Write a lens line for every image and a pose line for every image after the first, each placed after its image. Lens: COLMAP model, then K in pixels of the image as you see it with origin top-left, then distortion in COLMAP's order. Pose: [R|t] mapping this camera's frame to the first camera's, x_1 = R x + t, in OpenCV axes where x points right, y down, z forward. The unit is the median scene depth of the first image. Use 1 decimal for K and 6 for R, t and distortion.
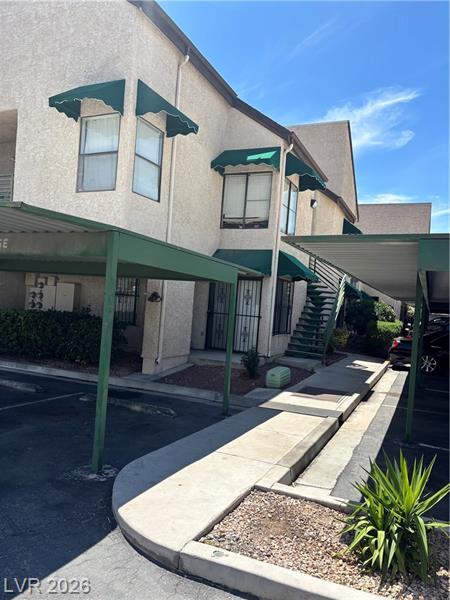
lens RADIAL K [[452.5, 0, 224.3], [0, 452.5, 298.8], [0, 0, 1]] dist [0.015125, -0.016228]
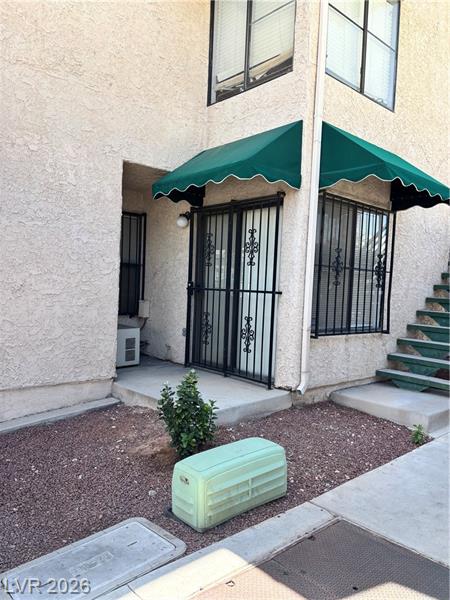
lens RADIAL K [[452.5, 0, 225.6], [0, 452.5, 305.0], [0, 0, 1]] dist [0.015125, -0.016228]
pose [[0.913069, -0.022043, -0.407209, 0.200759], [0.028771, 0.999532, 0.010404, 0.045488], [0.406789, -0.021215, 0.913276, 0.599301]]
